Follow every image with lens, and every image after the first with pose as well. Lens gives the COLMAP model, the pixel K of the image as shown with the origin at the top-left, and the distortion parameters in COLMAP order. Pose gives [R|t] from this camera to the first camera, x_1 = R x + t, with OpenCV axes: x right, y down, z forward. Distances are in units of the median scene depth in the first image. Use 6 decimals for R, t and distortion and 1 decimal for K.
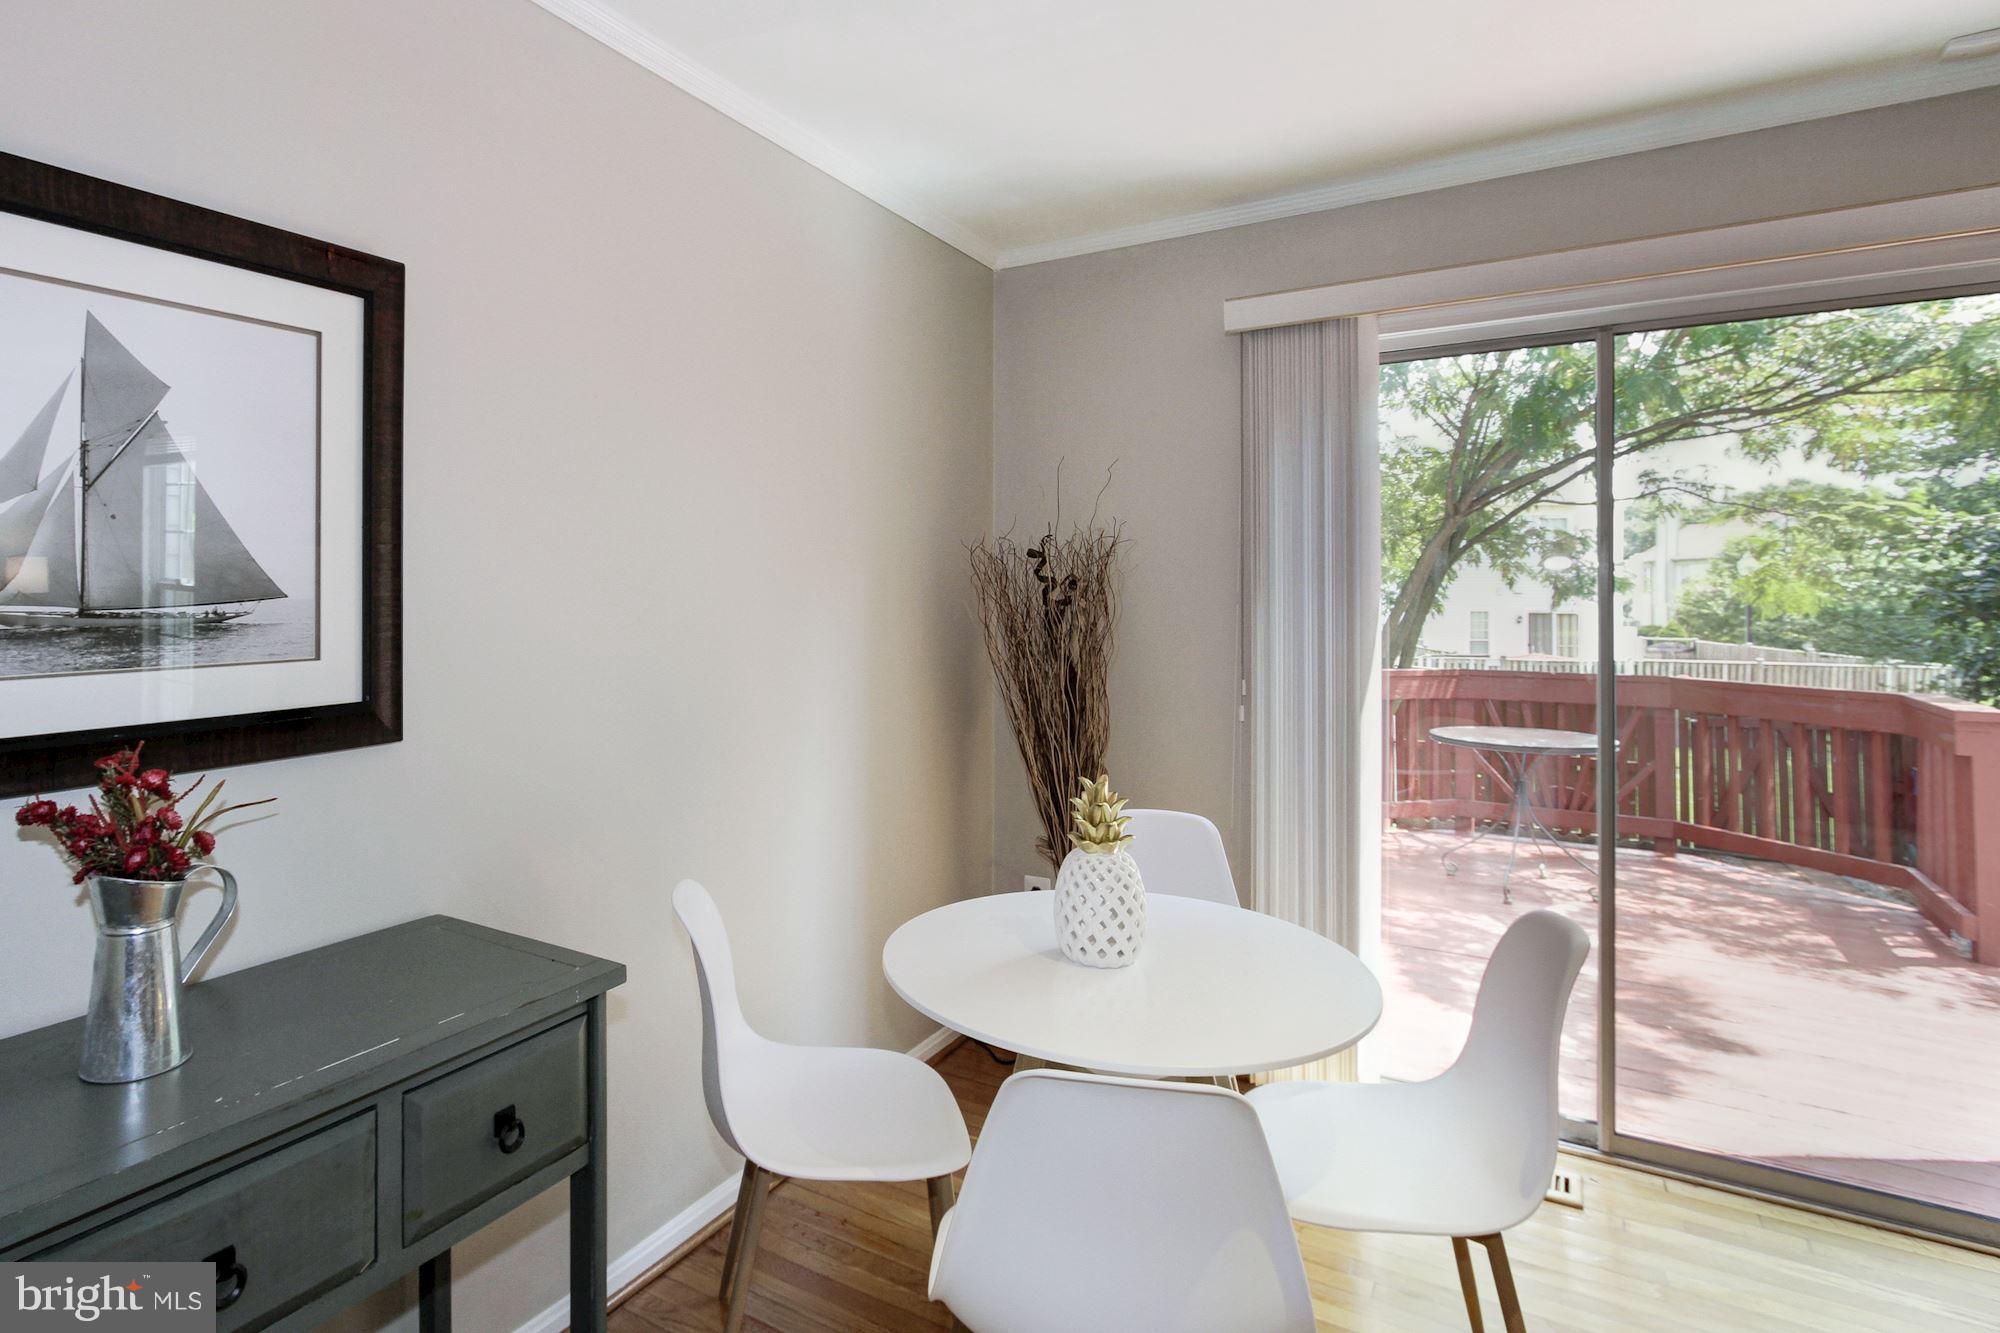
lens RADIAL K [[1051.3, 0, 873.7], [0, 1051.3, 587.9], [0, 0, 1]] dist [-0.002279, -0.000178]
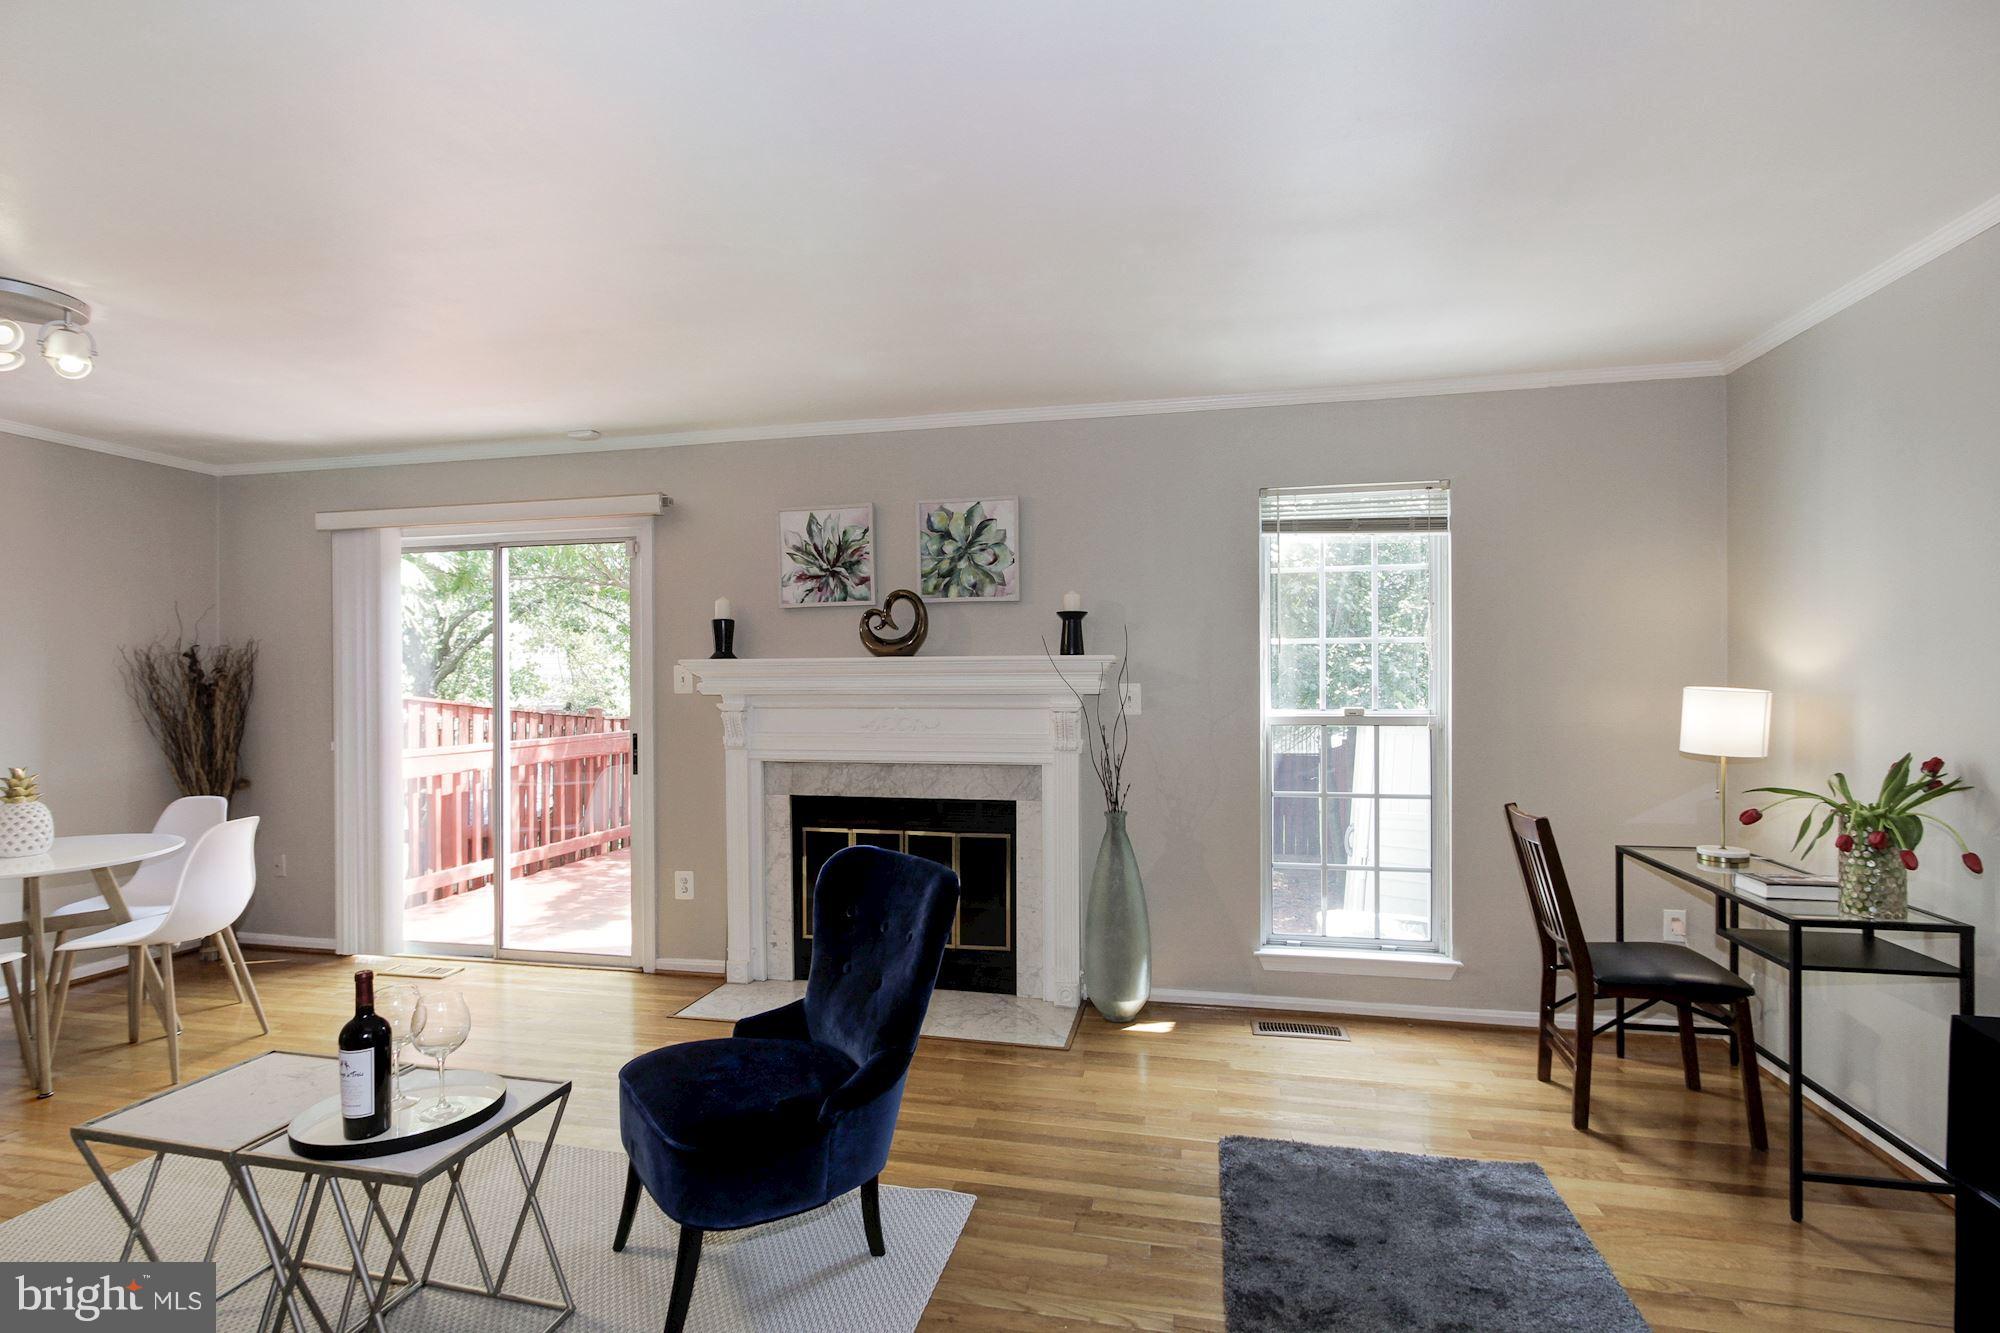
lens RADIAL K [[937.1, 0, 972.3], [0, 937.1, 680.2], [0, 0, 1]] dist [-0.000229, 0.000475]
pose [[0.939682, -0.004998, 0.342012, 1.488752], [0.002547, 0.999968, 0.007614, -0.000266], [-0.342039, -0.006284, 0.939665, -1.541726]]
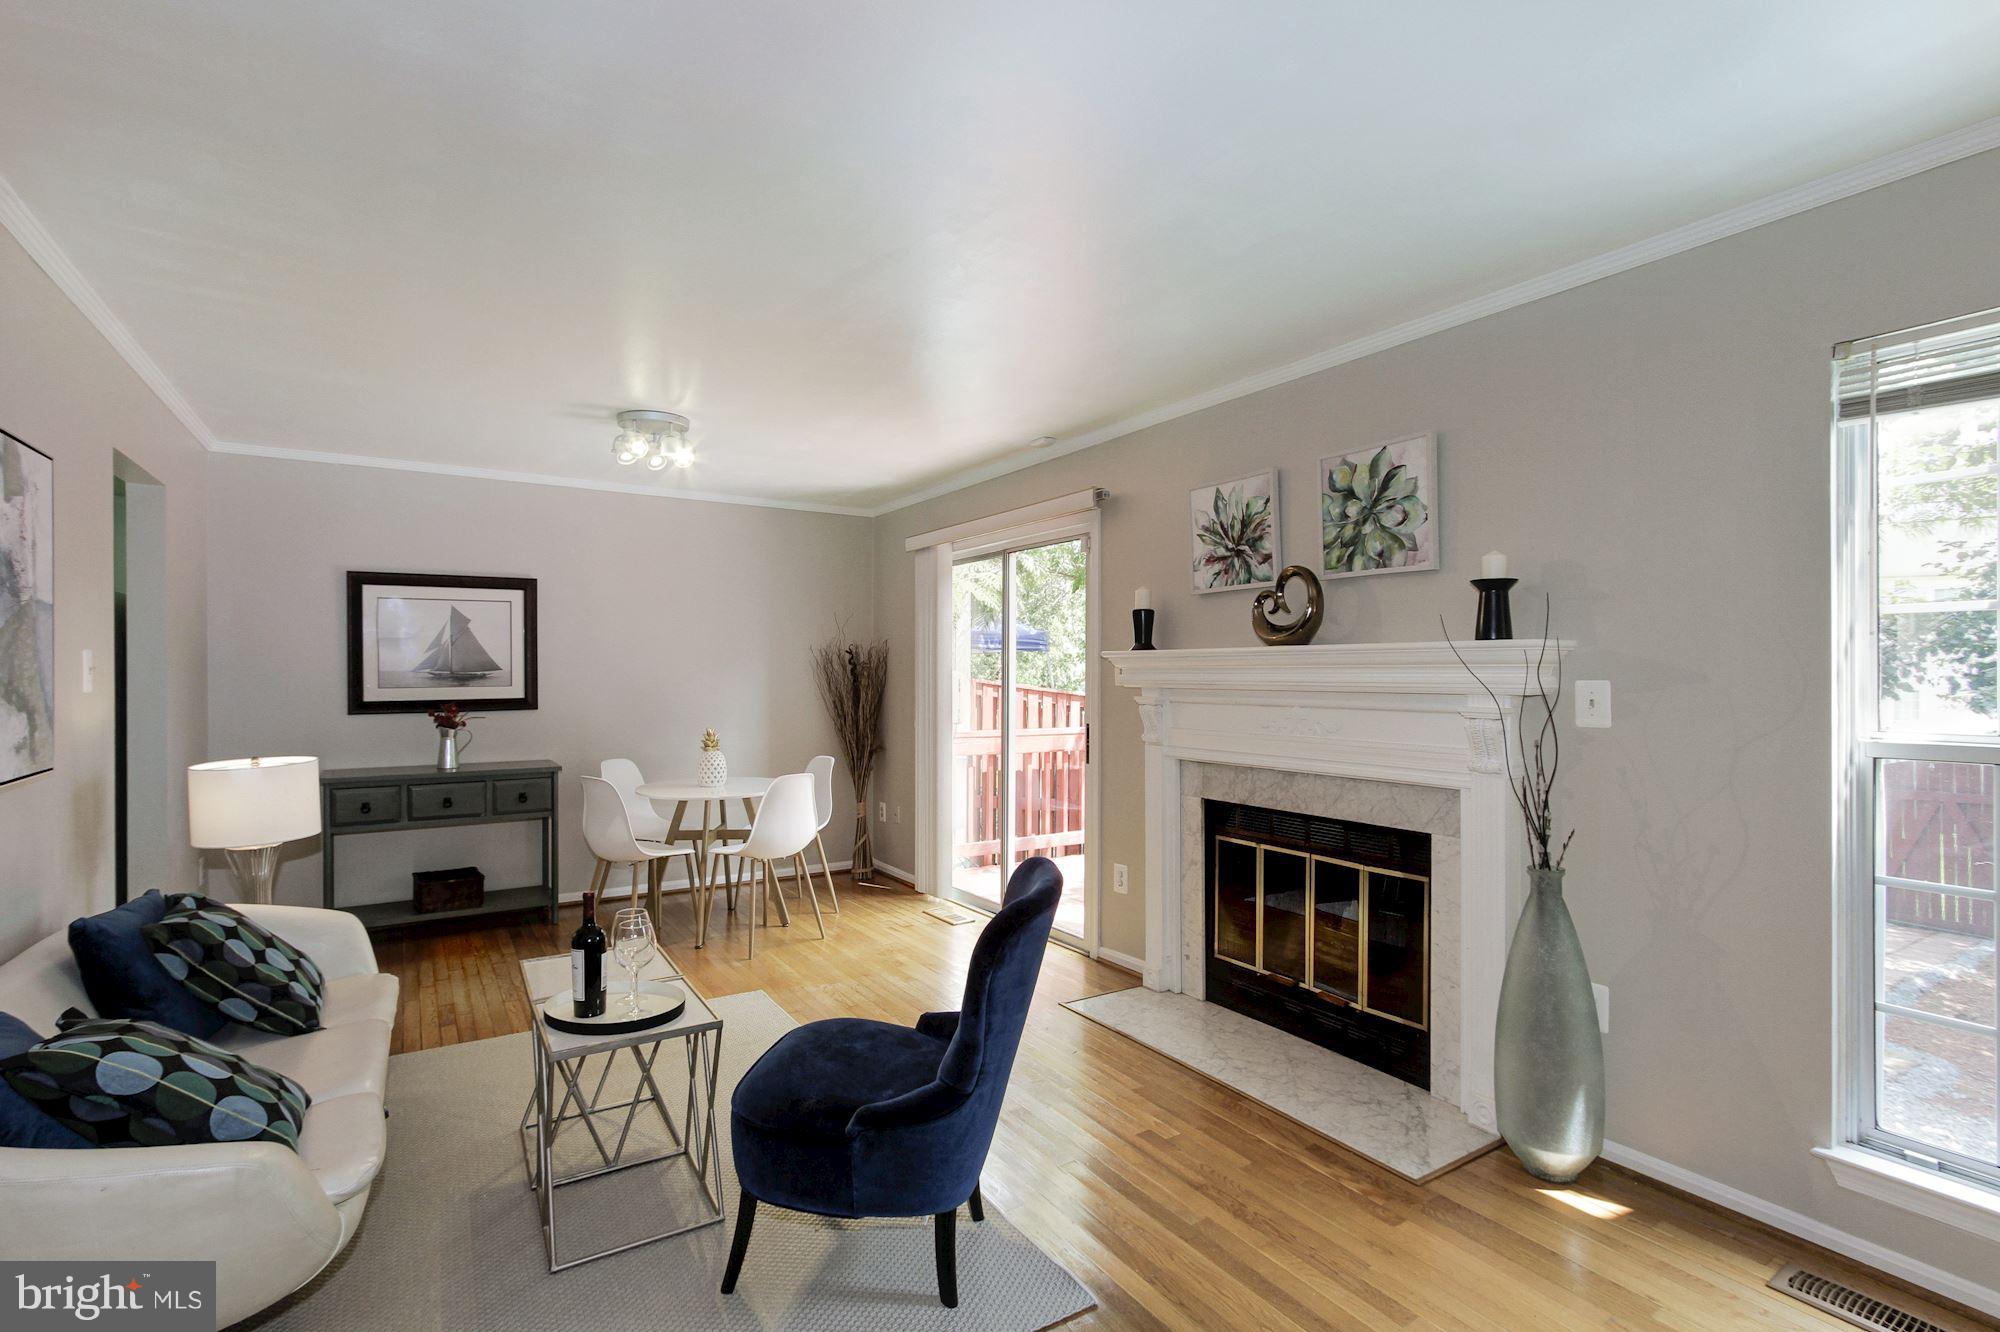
lens RADIAL K [[939.4, 0, 1000.0], [0, 939.4, 666.0], [0, 0, 1]] dist [-0.002453, 0.007420]
pose [[0.910557, -0.002501, -0.413375, 2.401964], [0.002975, 0.999995, 0.000504, -0.001827], [0.413372, -0.001689, 0.910561, -1.324107]]
